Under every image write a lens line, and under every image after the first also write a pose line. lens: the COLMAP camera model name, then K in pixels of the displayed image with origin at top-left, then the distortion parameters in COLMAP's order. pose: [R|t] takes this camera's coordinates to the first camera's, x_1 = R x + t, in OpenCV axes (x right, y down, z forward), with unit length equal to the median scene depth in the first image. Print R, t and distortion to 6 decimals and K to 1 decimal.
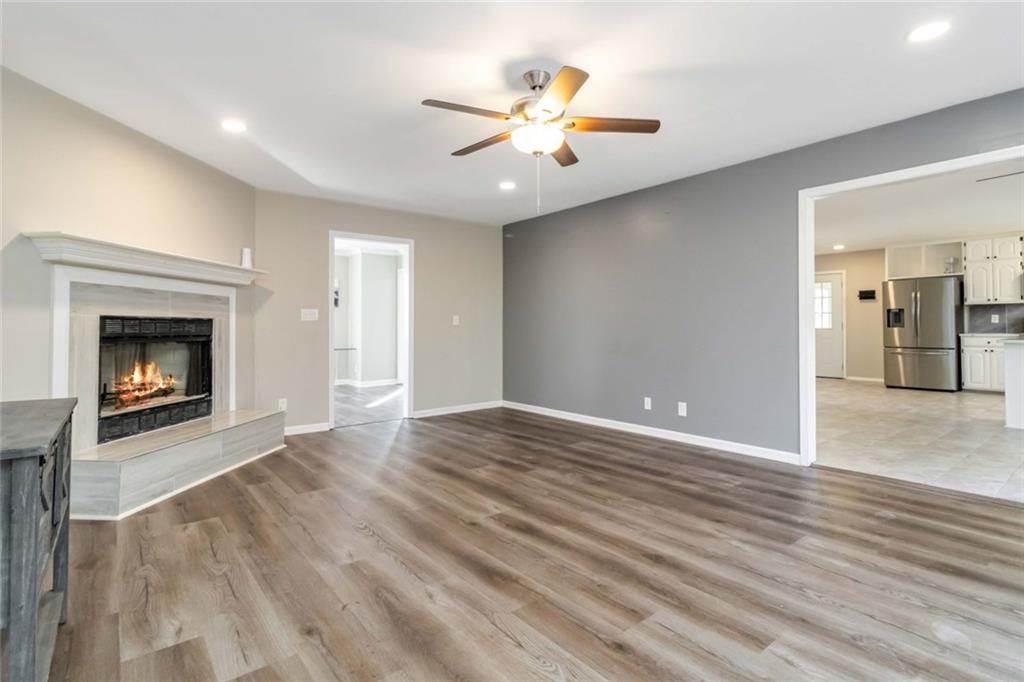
lens RADIAL K [[485.1, 0, 515.0], [0, 485.1, 320.2], [0, 0, 1]] dist [0.002420, -0.001954]
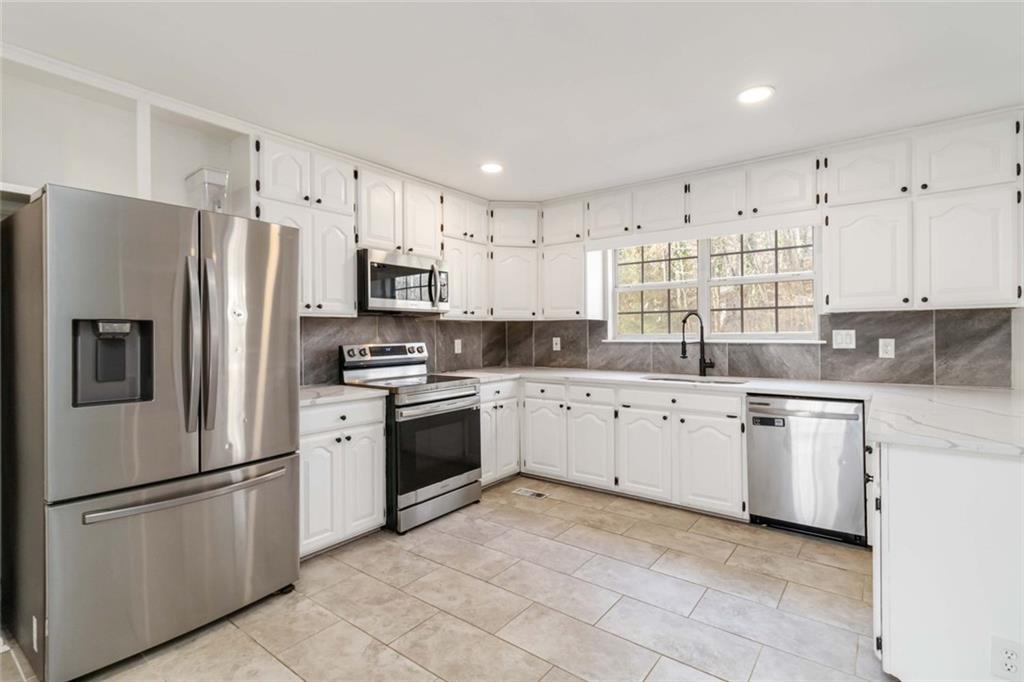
lens RADIAL K [[485.1, 0, 515.9], [0, 485.1, 332.4], [0, 0, 1]] dist [0.002420, -0.001954]
pose [[-0.259105, 0.010556, 0.965791, 0.544969], [-0.000591, 0.999938, -0.011088, -0.016142], [-0.965849, -0.003444, -0.259083, 0.922324]]
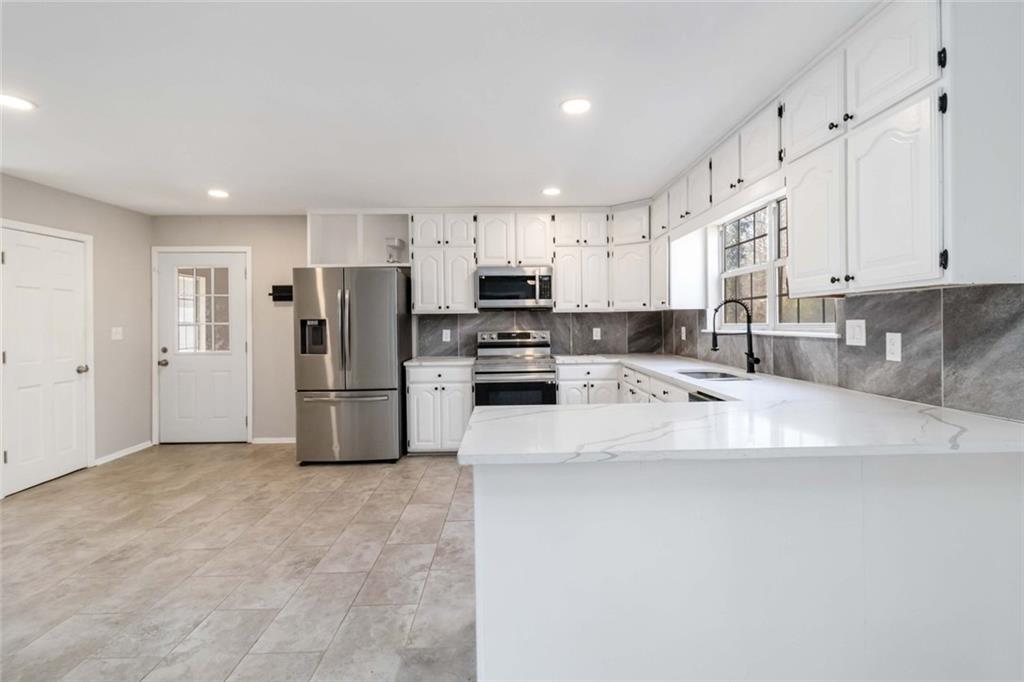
lens RADIAL K [[485.1, 0, 523.2], [0, 485.1, 324.6], [0, 0, 1]] dist [0.002420, -0.001954]
pose [[0.587411, -0.001501, 0.809288, 0.507835], [-0.001713, 0.999994, 0.003098, -0.020760], [-0.809287, -0.003206, 0.587404, 0.519147]]
